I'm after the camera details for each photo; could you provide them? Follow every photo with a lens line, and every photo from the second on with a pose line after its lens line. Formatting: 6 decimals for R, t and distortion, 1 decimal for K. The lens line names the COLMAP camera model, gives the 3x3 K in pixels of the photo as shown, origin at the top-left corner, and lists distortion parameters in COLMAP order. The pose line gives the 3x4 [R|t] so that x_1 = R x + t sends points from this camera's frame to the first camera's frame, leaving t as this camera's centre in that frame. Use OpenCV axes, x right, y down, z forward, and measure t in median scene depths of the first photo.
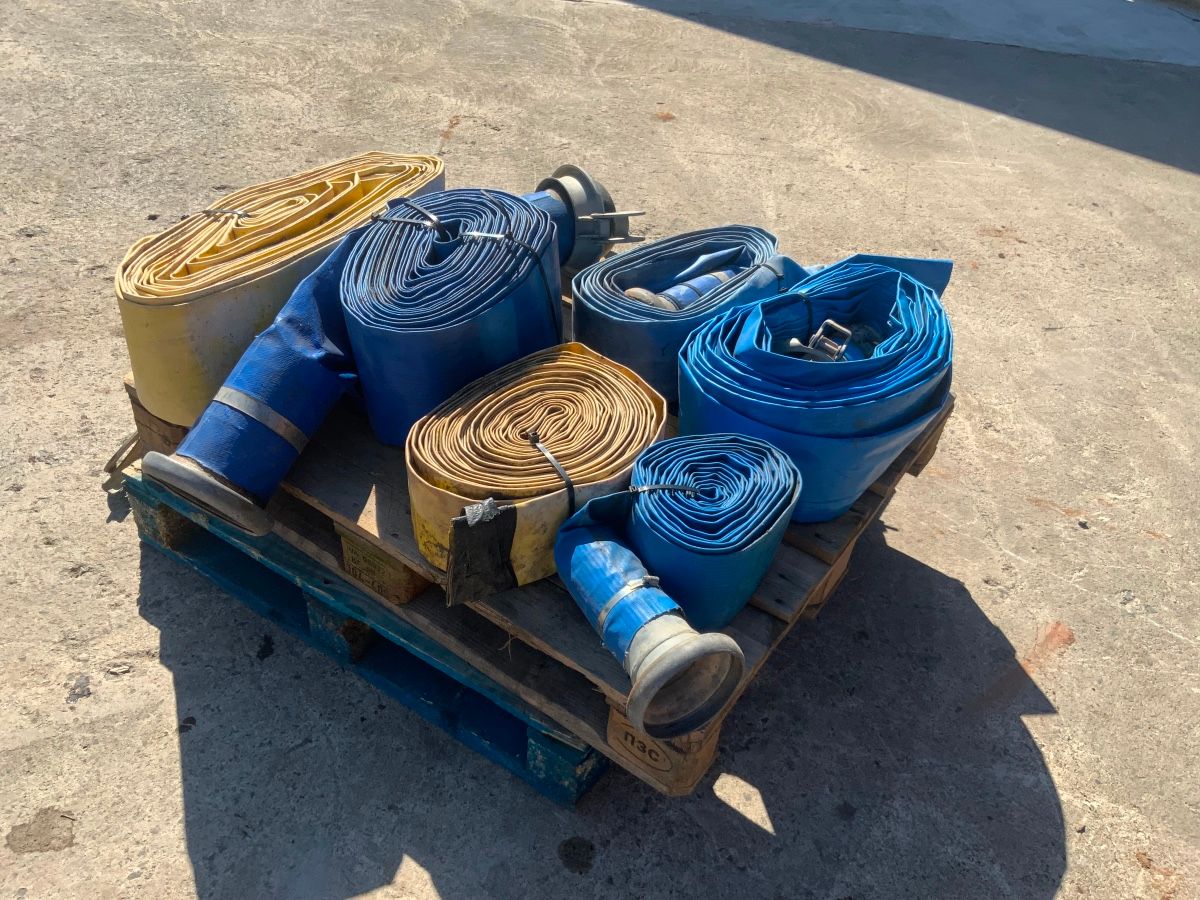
lens RADIAL K [[998.6, 0, 590.0], [0, 998.6, 456.4], [0, 0, 1]] dist [0.022874, -0.050475]
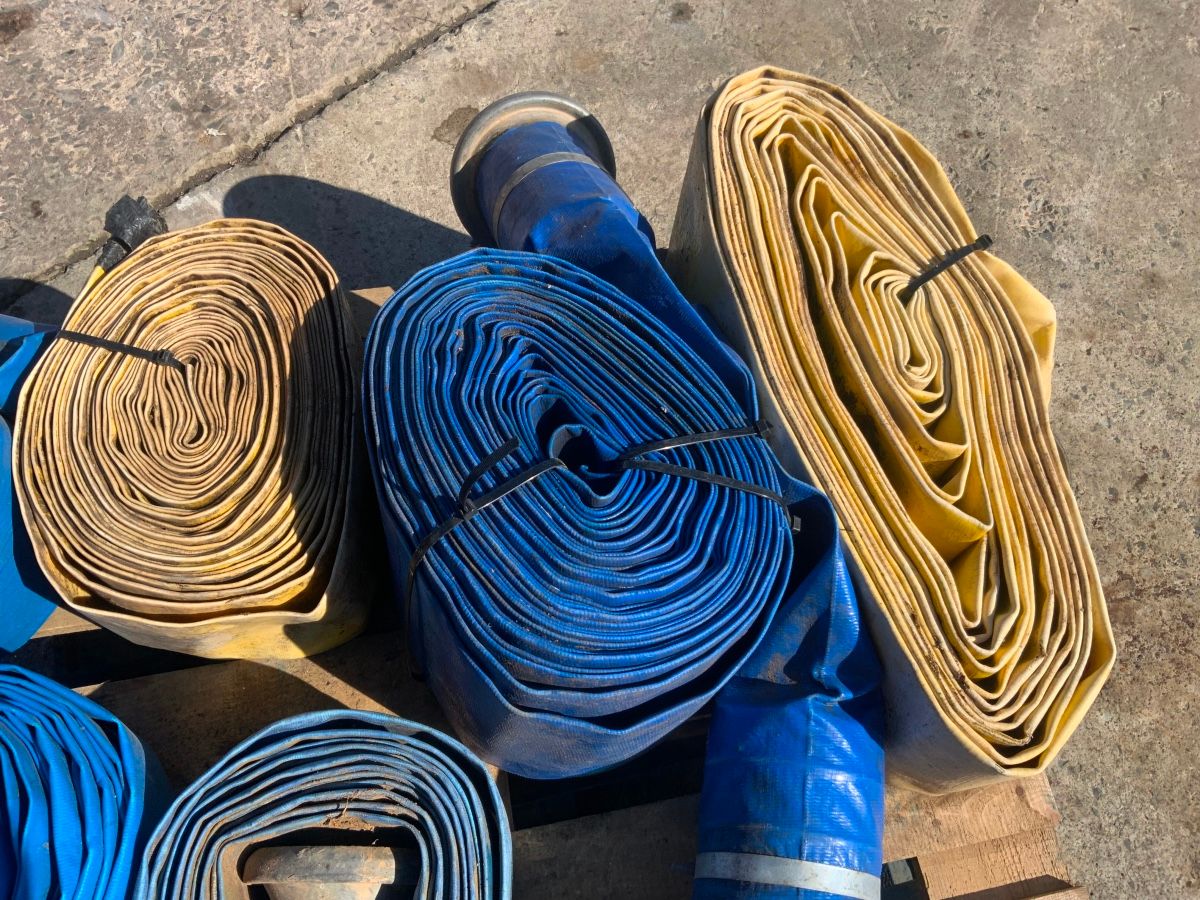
lens RADIAL K [[1001.3, 0, 595.7], [0, 1001.3, 441.7], [0, 0, 1]] dist [0.002699, -0.018359]
pose [[-0.679981, 0.610663, -0.405854, 0.043985], [-0.544009, -0.049053, 0.837644, -0.626527], [0.491610, 0.790370, 0.365561, 0.816408]]
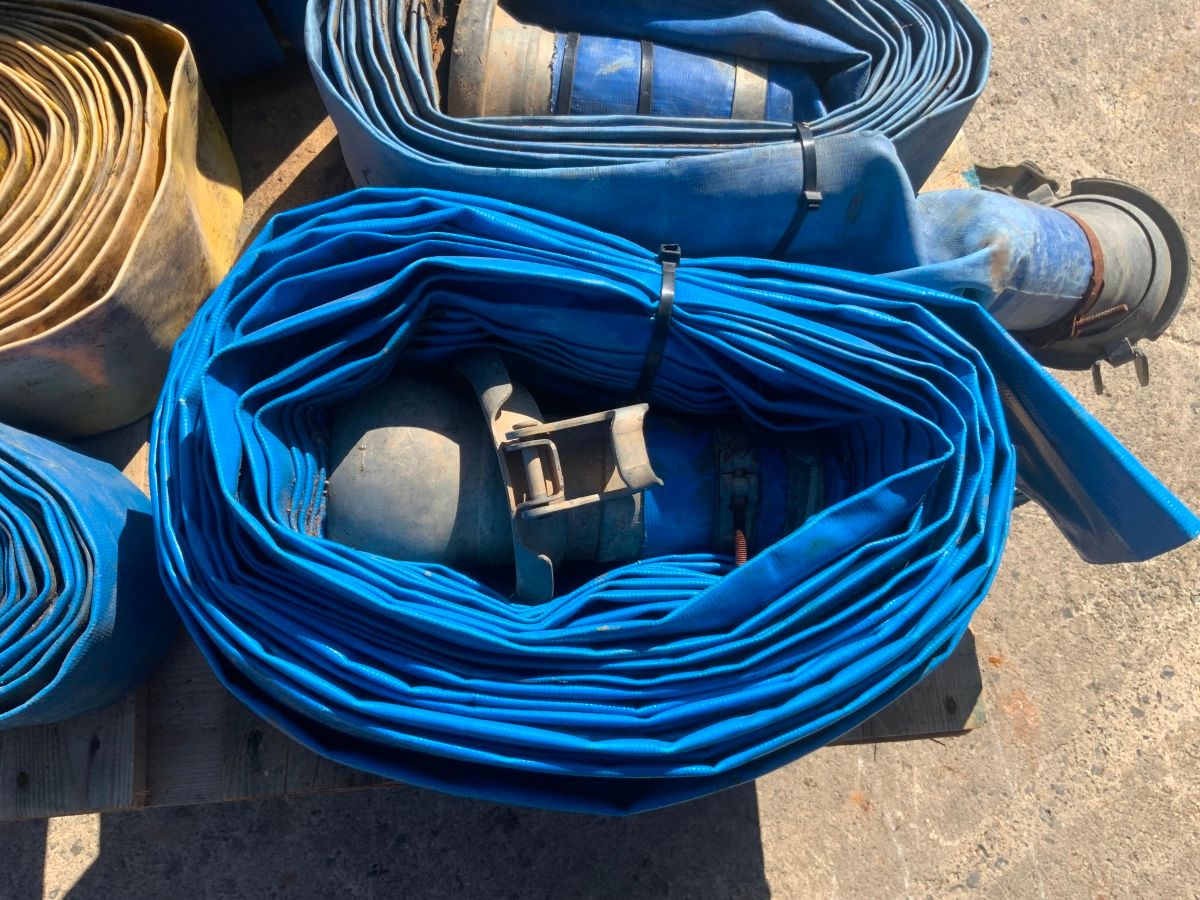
lens RADIAL K [[998.6, 0, 590.0], [0, 998.6, 456.4], [0, 0, 1]] dist [0.022874, -0.050475]
pose [[0.647524, 0.716336, -0.259953, 0.336981], [-0.480388, 0.648518, 0.590467, -0.331764], [0.591557, -0.257463, 0.764050, 0.735792]]
